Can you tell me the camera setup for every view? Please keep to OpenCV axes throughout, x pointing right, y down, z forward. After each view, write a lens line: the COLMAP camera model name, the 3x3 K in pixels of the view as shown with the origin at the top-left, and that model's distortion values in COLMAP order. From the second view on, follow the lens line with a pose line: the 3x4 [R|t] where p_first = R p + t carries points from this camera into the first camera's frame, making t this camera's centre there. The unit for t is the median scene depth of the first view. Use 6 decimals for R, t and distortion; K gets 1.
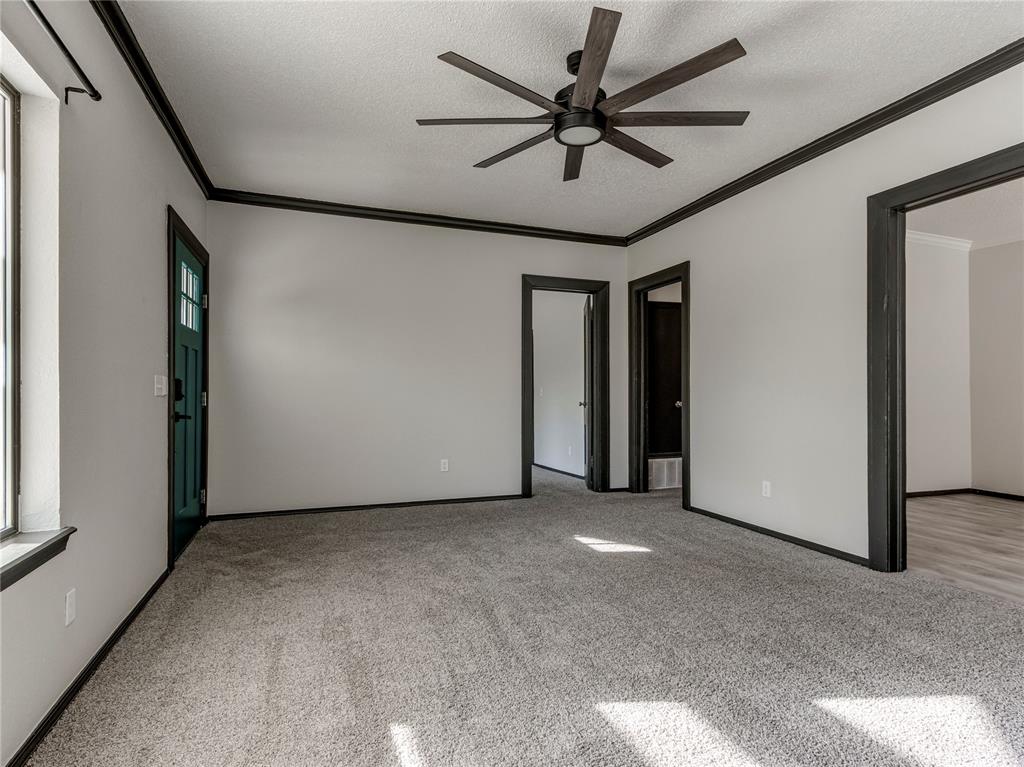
lens RADIAL K [[531.8, 0, 512.0], [0, 531.8, 383.5], [0, 0, 1]] dist [0.001113, -0.001533]
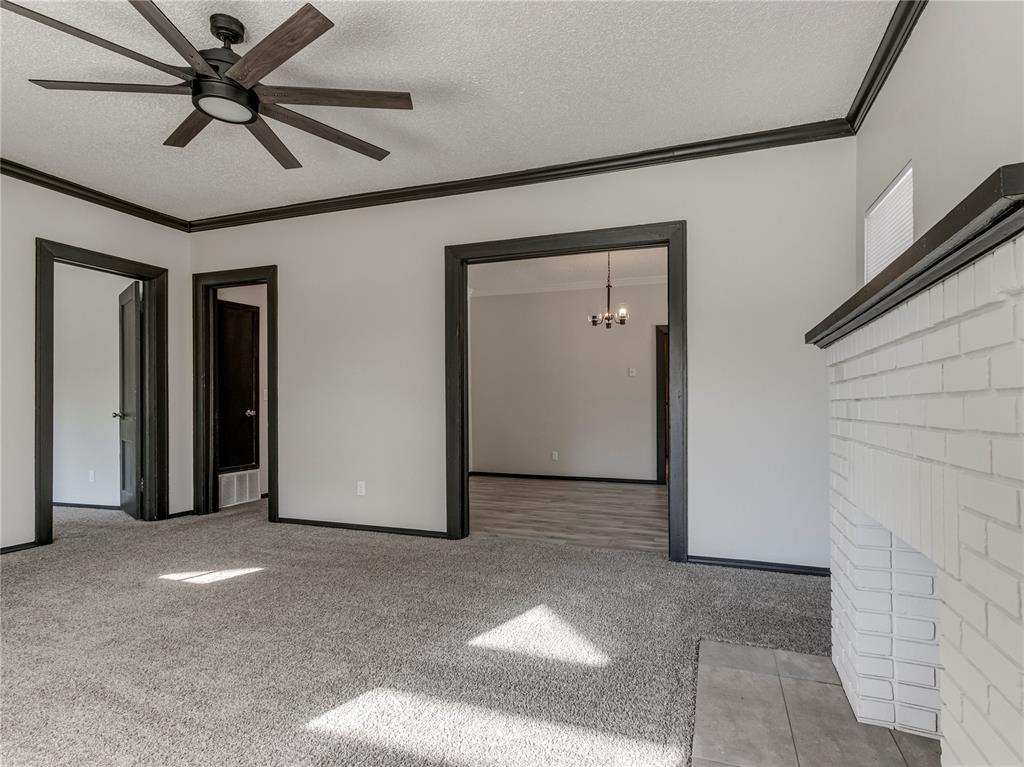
lens RADIAL K [[542.7, 0, 512.0], [0, 542.7, 383.5], [0, 0, 1]] dist [-0.000085, -0.001954]
pose [[0.641809, 0.025138, 0.766452, -0.189202], [-0.012785, 0.999674, -0.022082, 0.002847], [-0.766758, 0.004373, 0.641921, 0.043298]]
